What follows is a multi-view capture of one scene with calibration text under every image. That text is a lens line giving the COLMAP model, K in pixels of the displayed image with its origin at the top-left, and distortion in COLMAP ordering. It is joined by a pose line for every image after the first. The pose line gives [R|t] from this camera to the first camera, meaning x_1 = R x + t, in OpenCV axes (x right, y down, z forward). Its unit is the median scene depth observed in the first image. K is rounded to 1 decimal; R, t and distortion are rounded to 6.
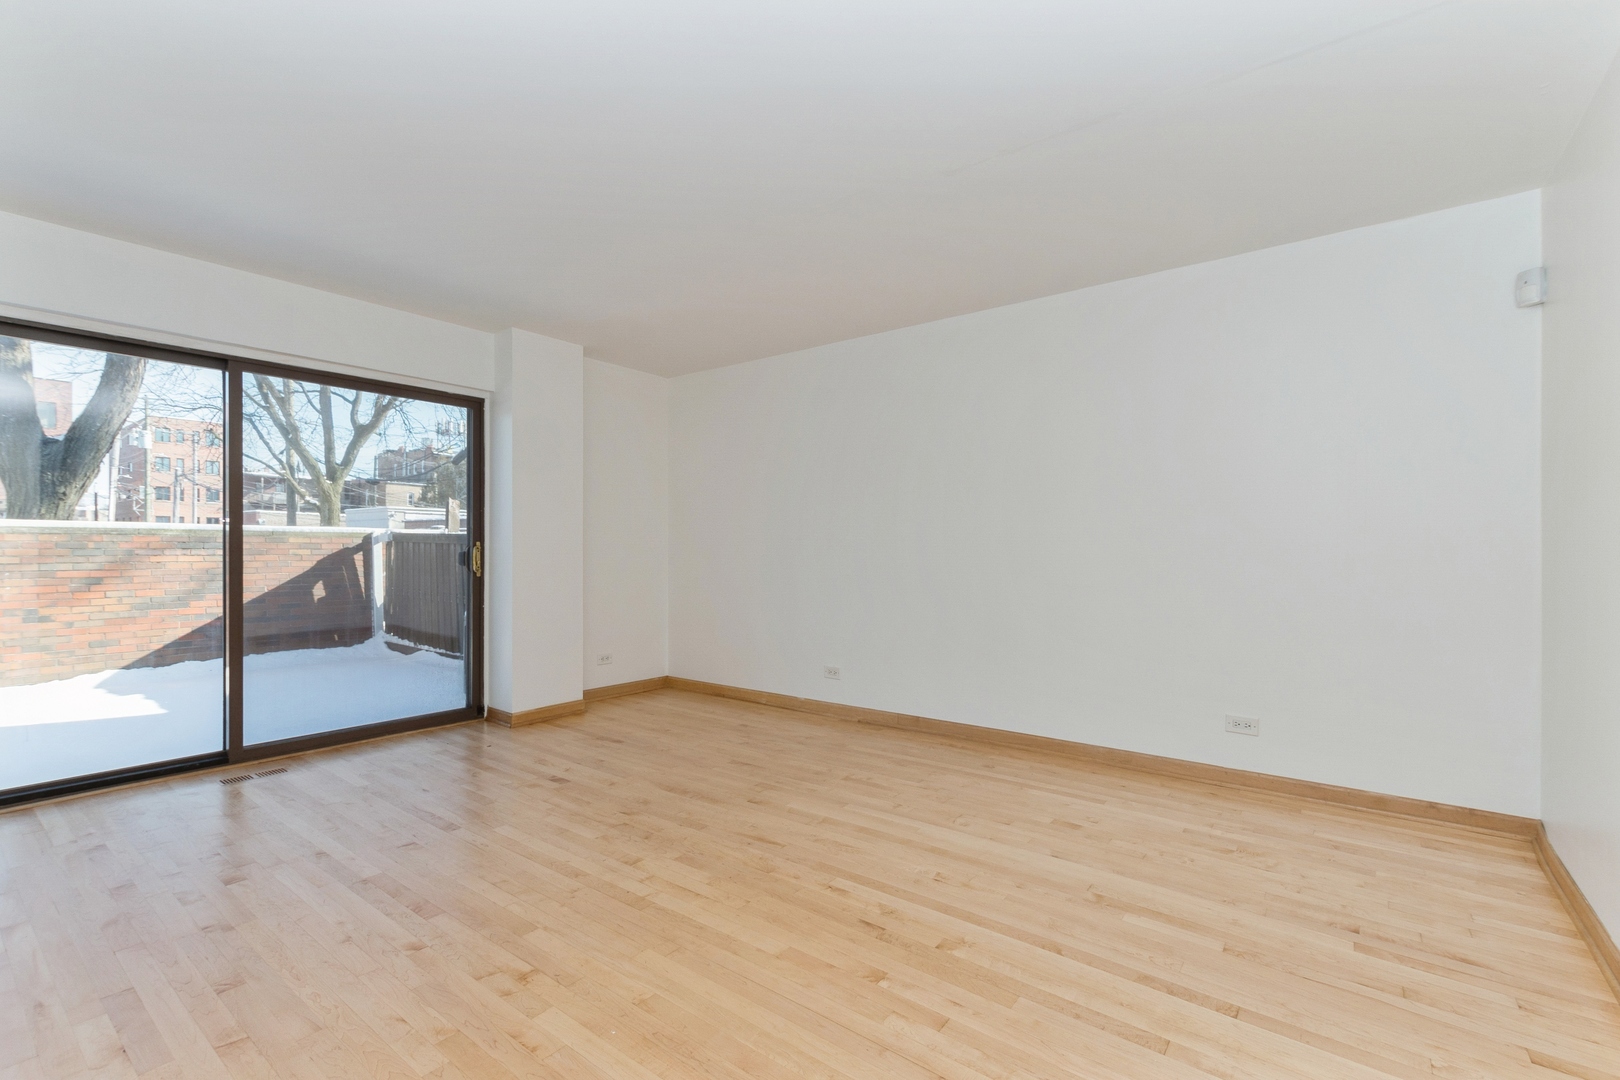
lens RADIAL K [[726.2, 0, 809.0], [0, 726.2, 543.2], [0, 0, 1]] dist [-0.002980, -0.000049]
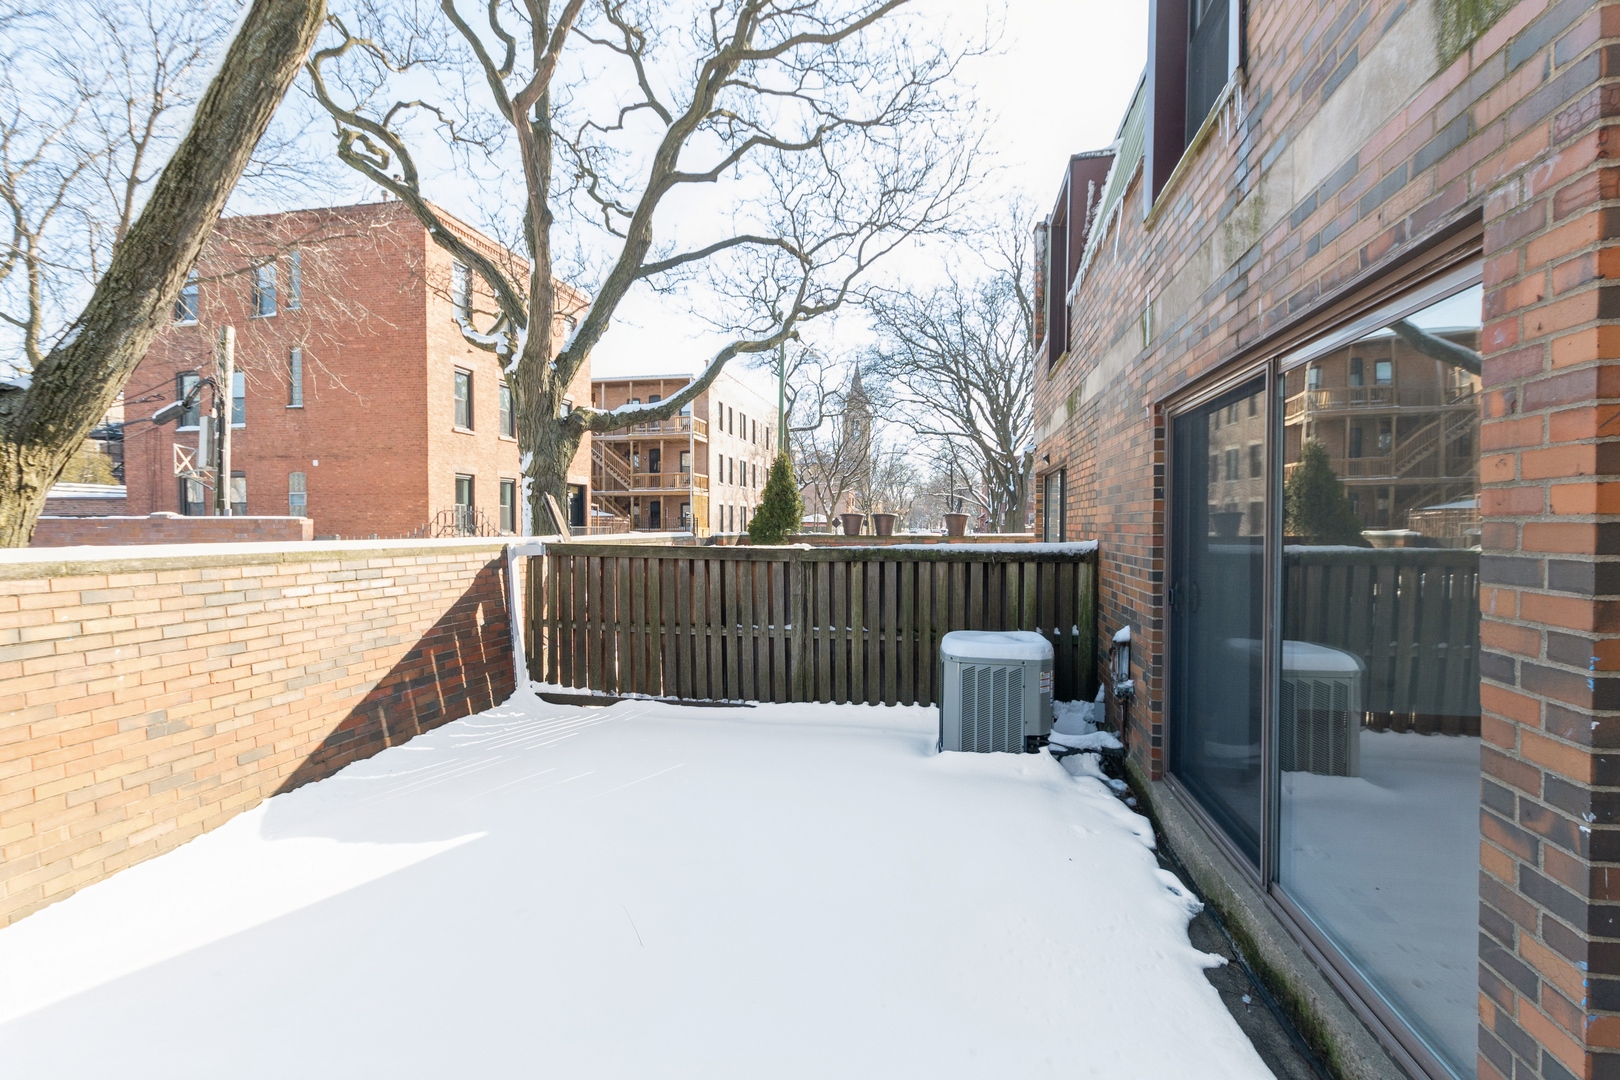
lens RADIAL K [[726.2, 0, 811.3], [0, 726.2, 537.6], [0, 0, 1]] dist [-0.002980, -0.000049]
pose [[0.902259, -0.015673, 0.430909, -0.761689], [0.004904, 0.999648, 0.026091, -0.043938], [-0.431166, -0.021427, 0.902018, 0.271156]]
